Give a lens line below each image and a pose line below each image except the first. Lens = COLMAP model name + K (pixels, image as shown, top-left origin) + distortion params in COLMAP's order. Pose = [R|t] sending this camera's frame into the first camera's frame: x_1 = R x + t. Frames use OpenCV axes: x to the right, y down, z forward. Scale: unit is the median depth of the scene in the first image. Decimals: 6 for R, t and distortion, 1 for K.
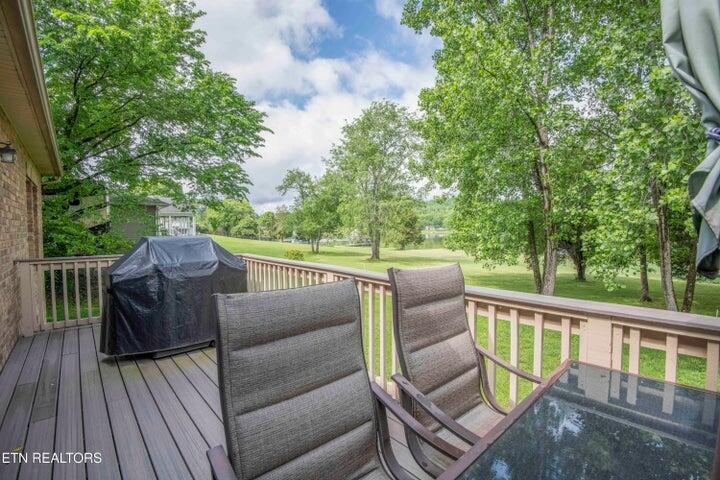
lens RADIAL K [[330.2, 0, 363.6], [0, 330.2, 239.5], [0, 0, 1]] dist [-0.023808, -0.013805]
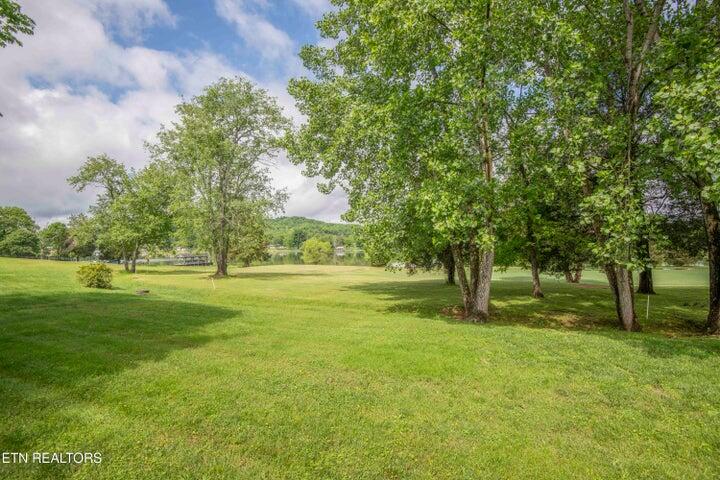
lens RADIAL K [[330.2, 0, 363.6], [0, 330.2, 239.5], [0, 0, 1]] dist [-0.023808, -0.013805]
pose [[0.887040, 0.007586, 0.461631, -0.020781], [0.020510, 0.998230, -0.055815, 0.019881], [-0.461237, 0.058978, 0.885315, 0.119132]]
